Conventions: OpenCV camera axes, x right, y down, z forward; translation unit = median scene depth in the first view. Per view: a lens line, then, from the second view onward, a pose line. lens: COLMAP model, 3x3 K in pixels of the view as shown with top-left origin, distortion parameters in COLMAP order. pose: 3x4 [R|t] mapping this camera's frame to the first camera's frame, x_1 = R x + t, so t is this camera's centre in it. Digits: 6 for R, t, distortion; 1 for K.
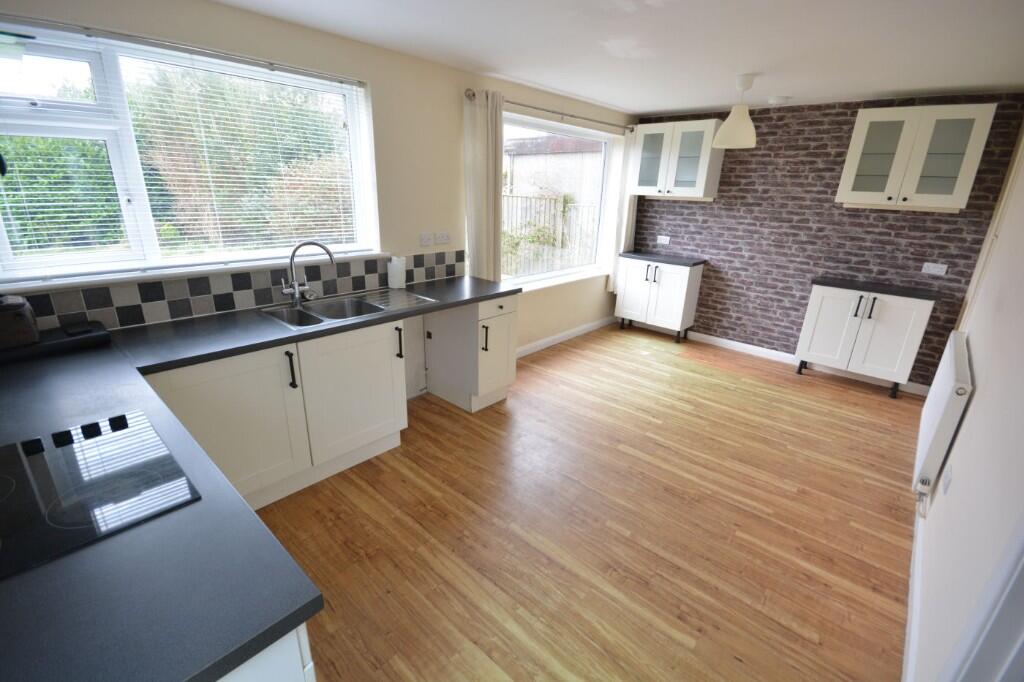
lens RADIAL K [[450.0, 0, 507.2], [0, 450.0, 342.9], [0, 0, 1]] dist [0.000763, -0.000645]
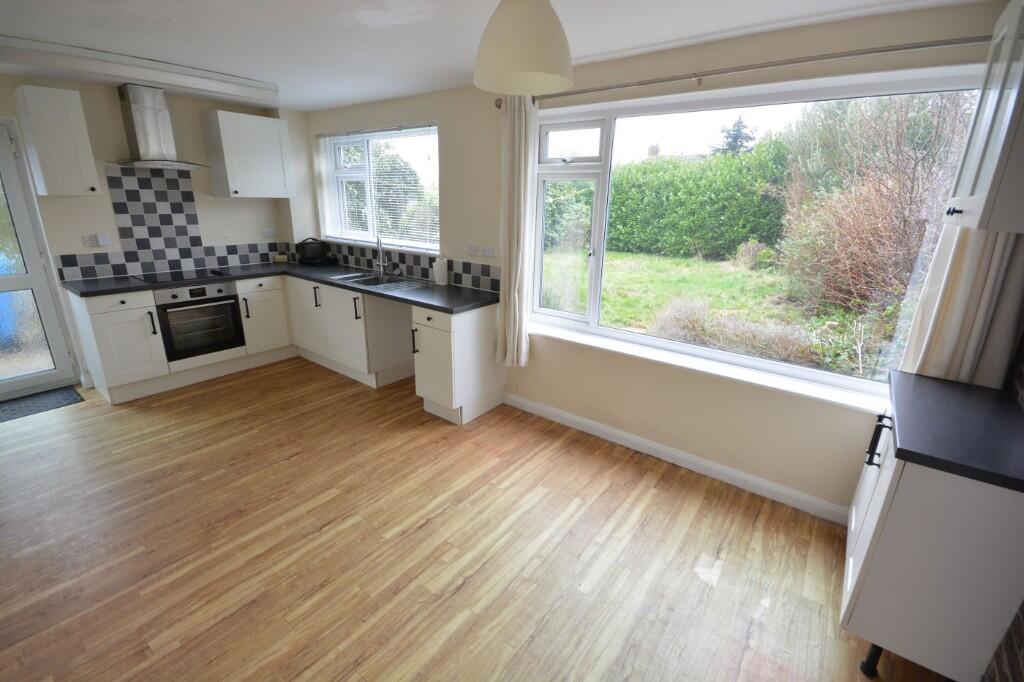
lens RADIAL K [[450.0, 0, 507.2], [0, 450.0, 342.9], [0, 0, 1]] dist [0.000763, -0.000645]
pose [[0.079246, 0.278472, -0.957170, 0.992404], [-0.344494, 0.908681, 0.235844, -0.333724], [0.935438, 0.311049, 0.167941, 1.040599]]
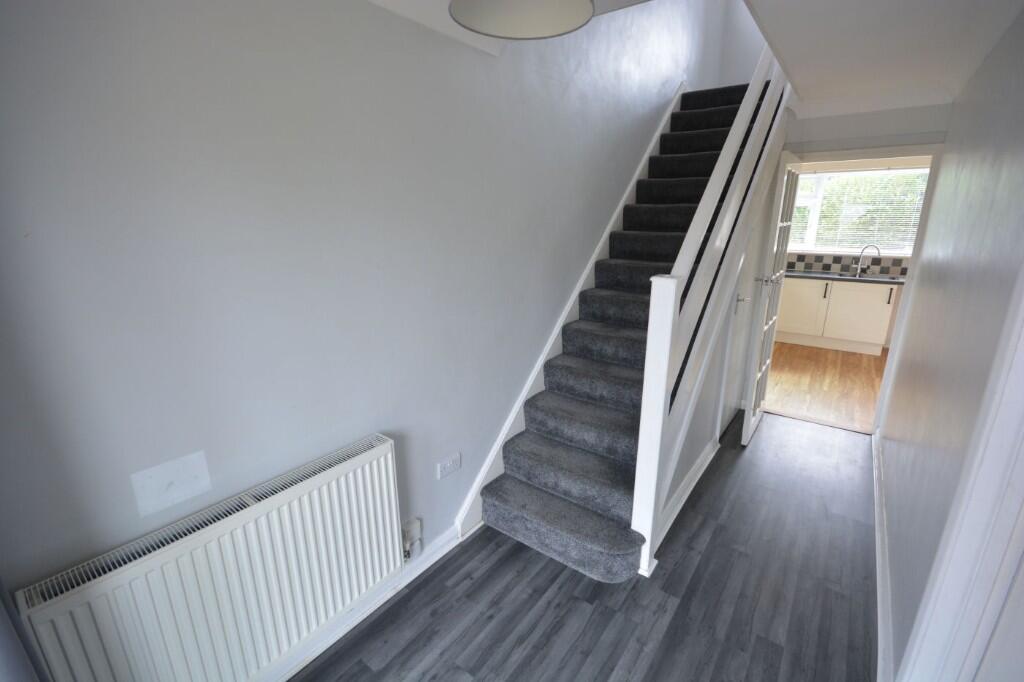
lens RADIAL K [[450.0, 0, 507.2], [0, 450.0, 342.9], [0, 0, 1]] dist [0.000763, -0.000645]
pose [[0.082843, 0.240297, -0.967158, 1.350026], [-0.317927, 0.926155, 0.202877, 0.275527], [0.944489, 0.290679, 0.153122, -0.720765]]
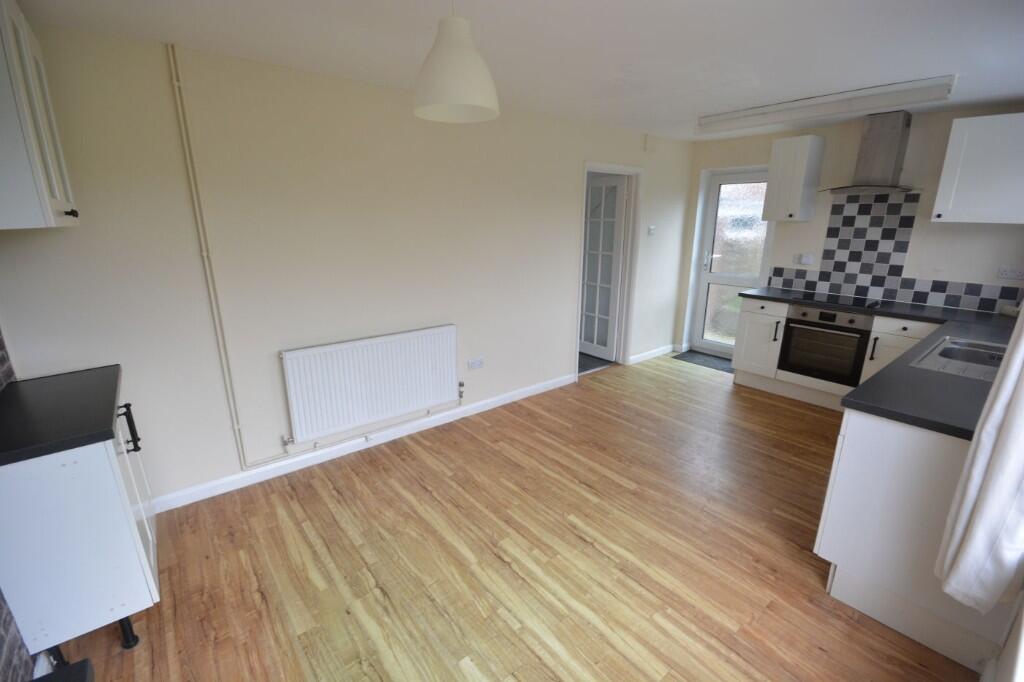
lens RADIAL K [[450.0, 0, 507.2], [0, 450.0, 342.9], [0, 0, 1]] dist [0.000763, -0.000645]
pose [[-0.987005, -0.074243, 0.142513, 0.387121], [0.020781, 0.820451, 0.571339, -0.531998], [-0.159342, 0.566876, -0.808246, 1.572520]]
